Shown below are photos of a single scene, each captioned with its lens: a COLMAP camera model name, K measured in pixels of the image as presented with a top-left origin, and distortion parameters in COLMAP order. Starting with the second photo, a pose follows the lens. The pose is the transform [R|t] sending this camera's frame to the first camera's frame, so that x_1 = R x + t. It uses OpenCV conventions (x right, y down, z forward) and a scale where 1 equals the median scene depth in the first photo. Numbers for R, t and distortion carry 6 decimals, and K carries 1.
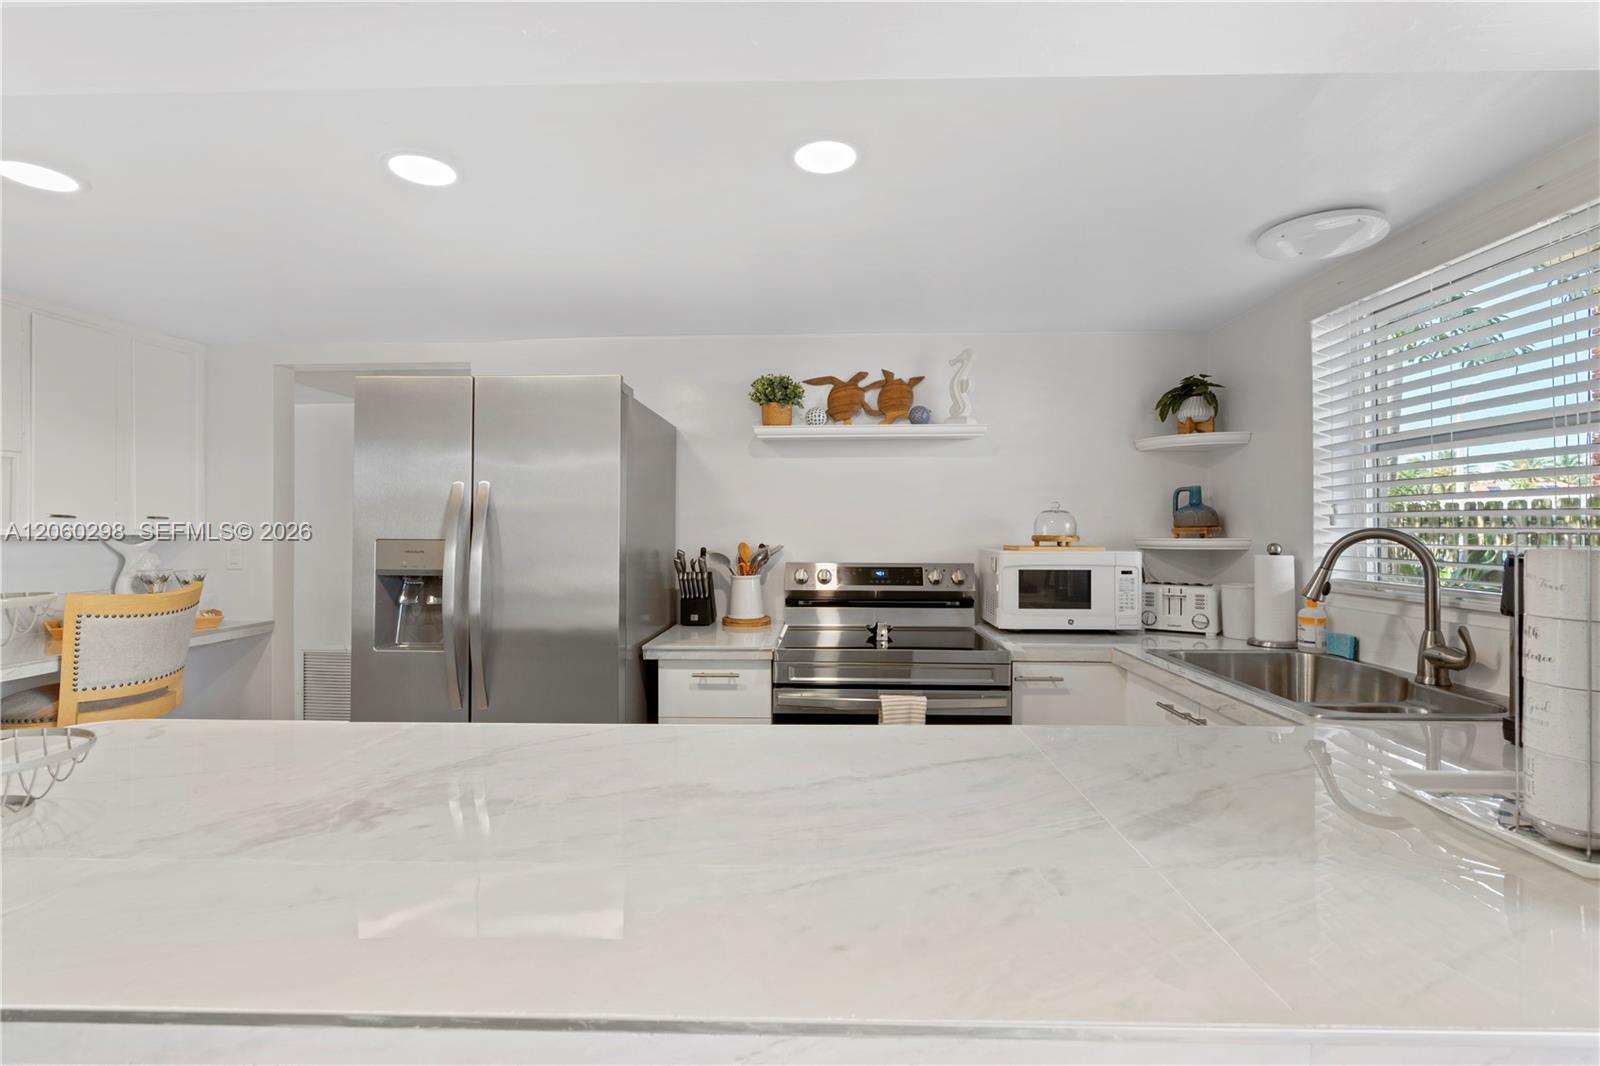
lens RADIAL K [[725.6, 0, 795.8], [0, 725.6, 531.8], [0, 0, 1]] dist [-0.007952, 0.001120]
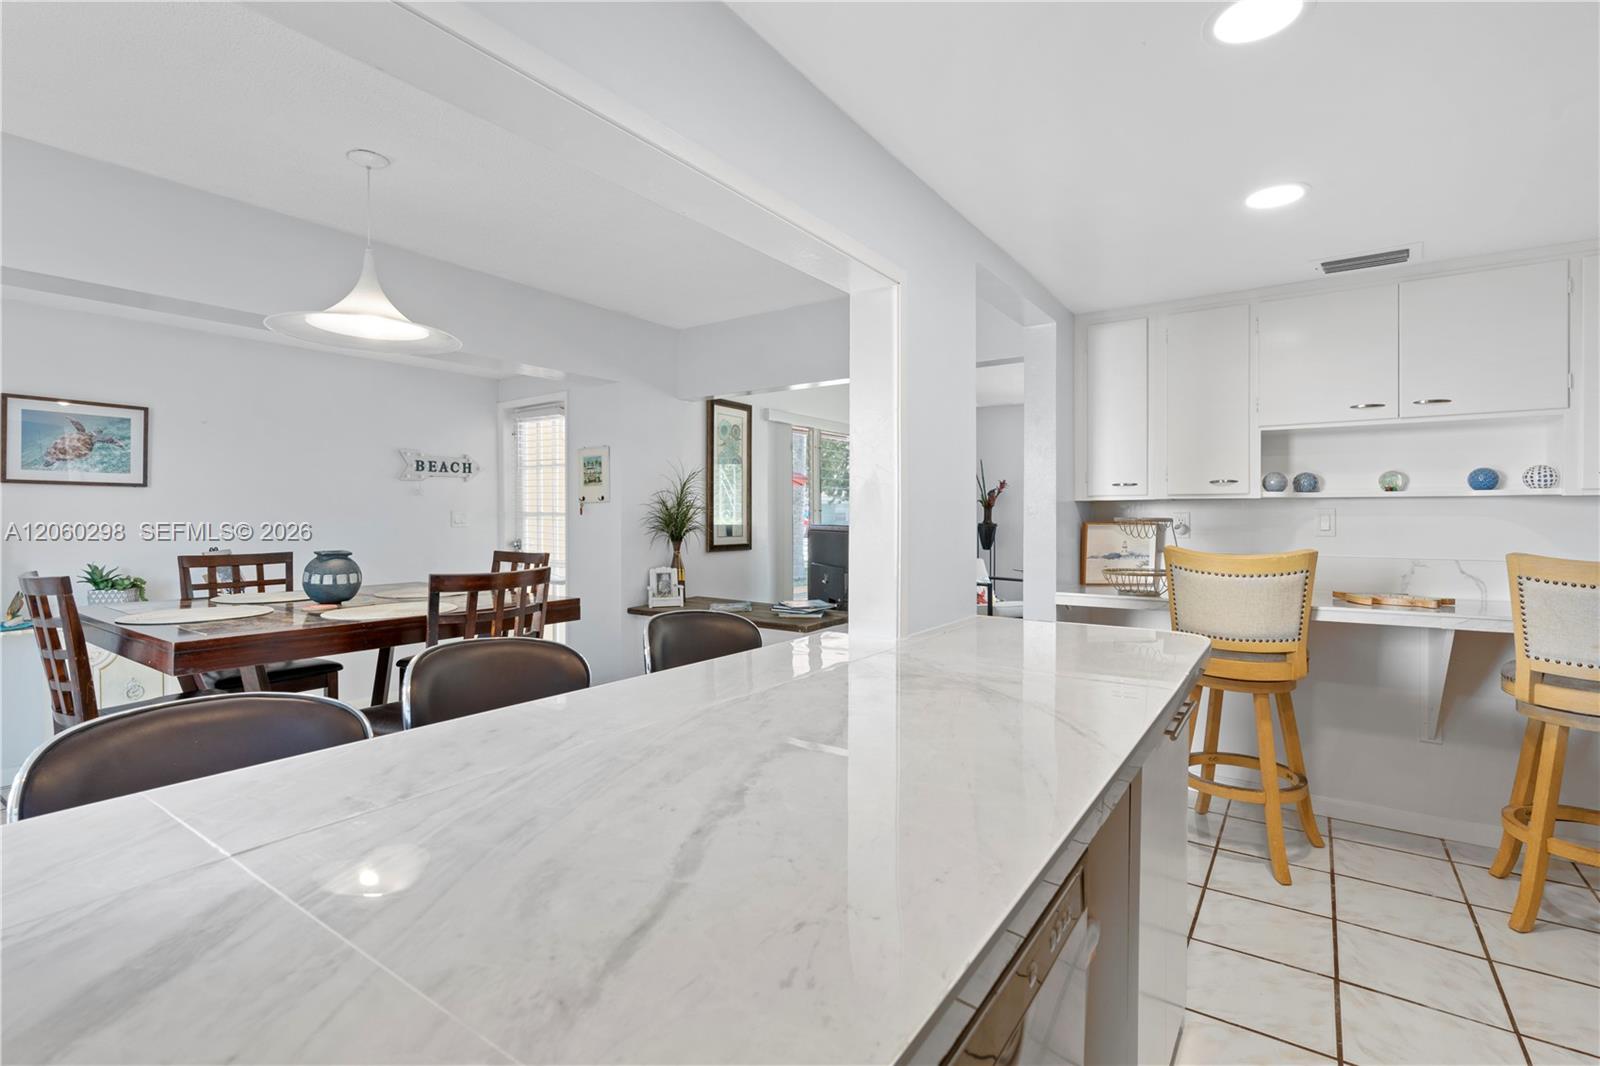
lens RADIAL K [[725.6, 0, 807.0], [0, 725.6, 523.7], [0, 0, 1]] dist [-0.007952, 0.001120]
pose [[-0.529469, 0.010727, -0.848262, 0.266138], [0.001020, 0.999927, 0.012009, 0.030452], [0.848329, 0.005493, -0.529441, 0.627777]]
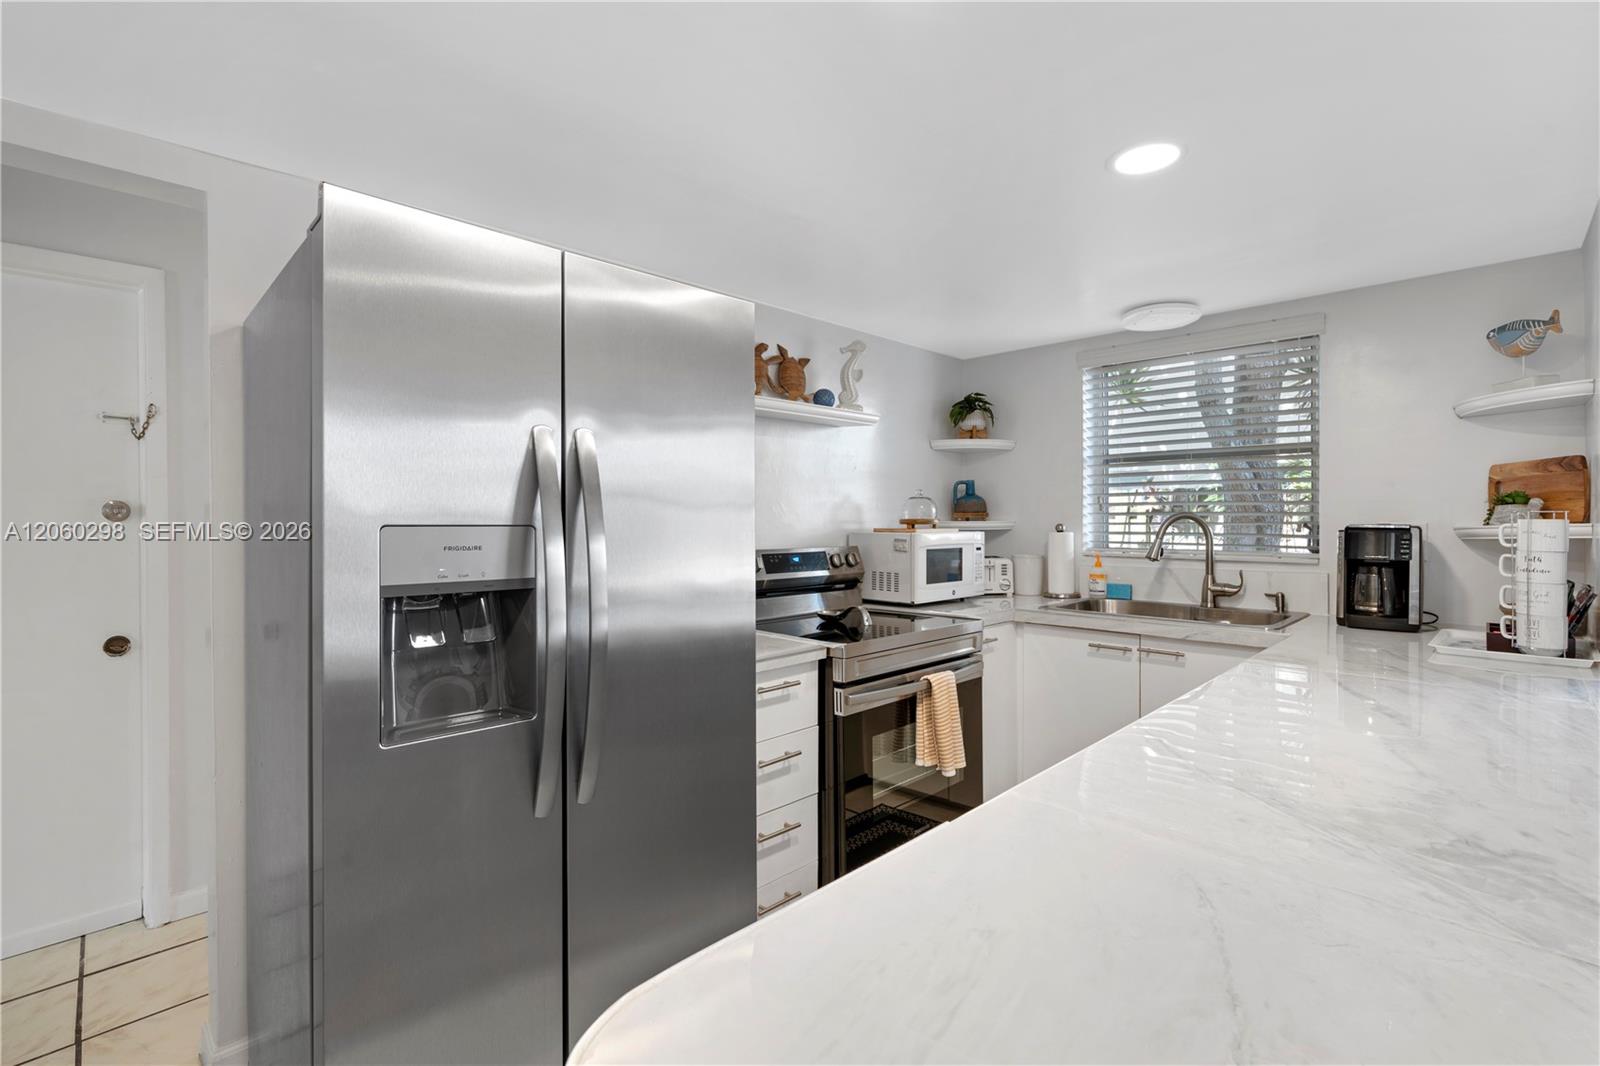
lens RADIAL K [[725.6, 0, 811.3], [0, 725.6, 524.1], [0, 0, 1]] dist [-0.007952, 0.001120]
pose [[0.674585, -0.006855, 0.738165, -0.685441], [0.004819, 0.999976, 0.004882, 0.007637], [-0.738181, 0.000264, 0.674603, 0.410921]]
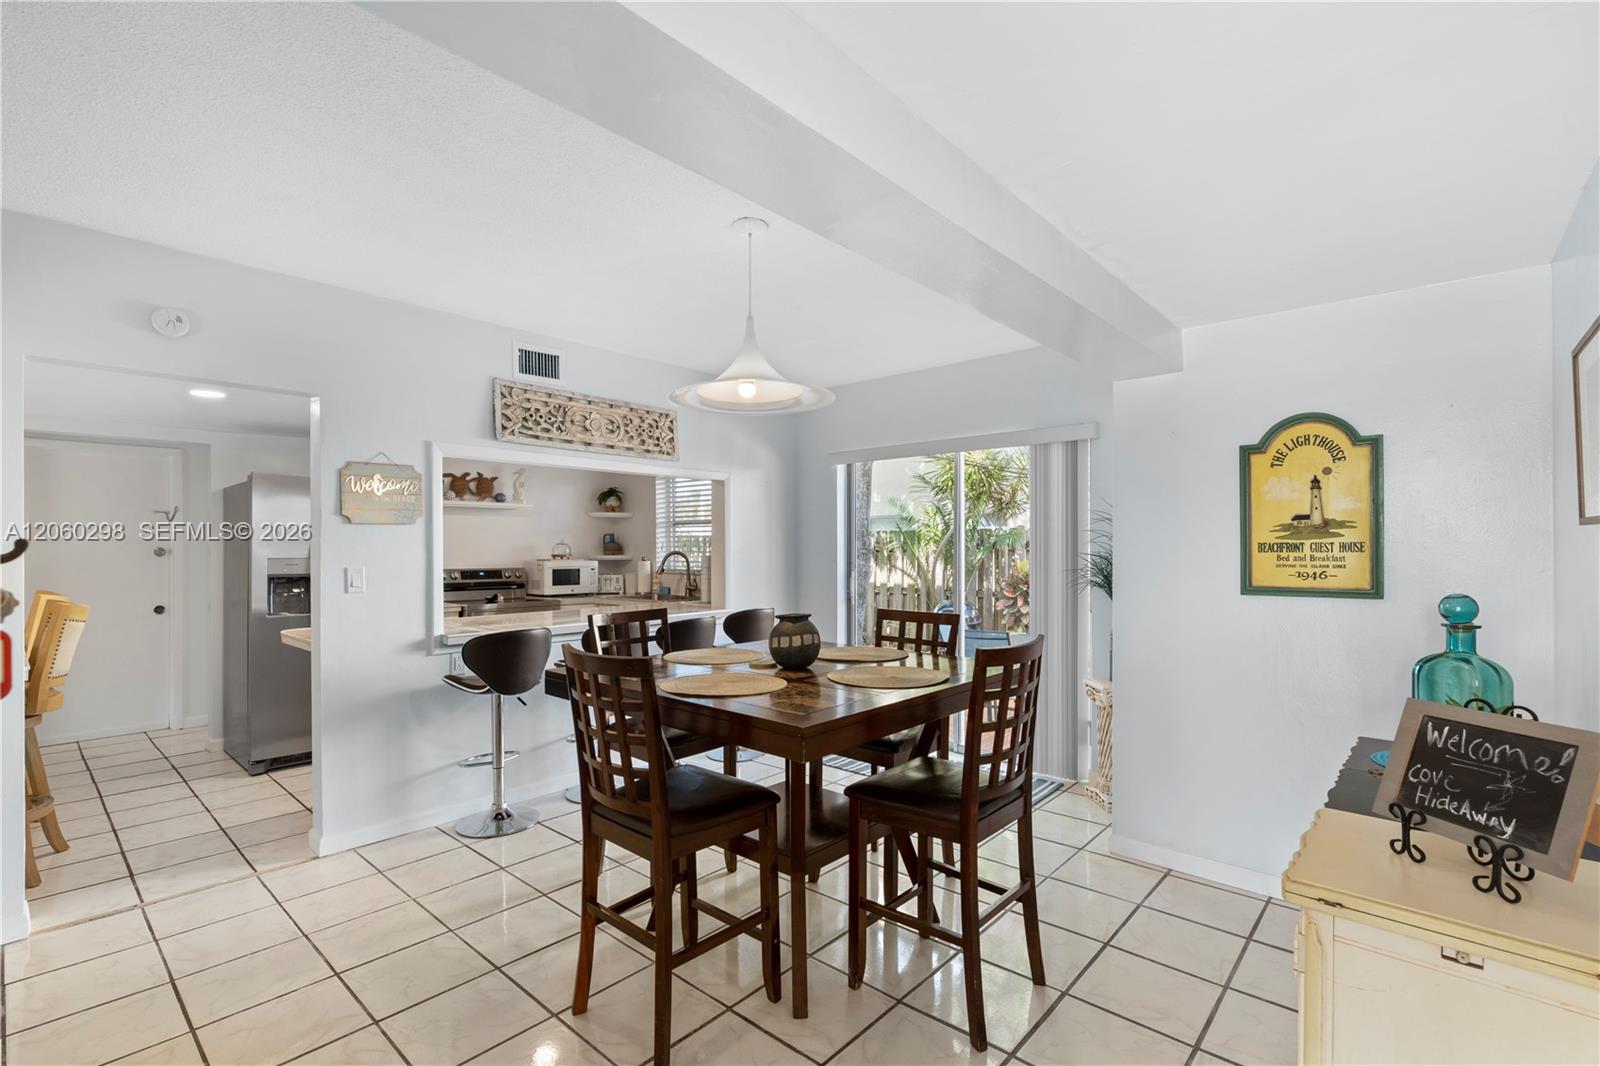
lens RADIAL K [[725.6, 0, 810.8], [0, 725.6, 551.4], [0, 0, 1]] dist [-0.007952, 0.001120]
pose [[0.627114, -0.004013, 0.778917, -1.068620], [0.004188, 0.999990, 0.001780, -0.006222], [-0.778916, 0.002146, 0.627124, -1.200058]]
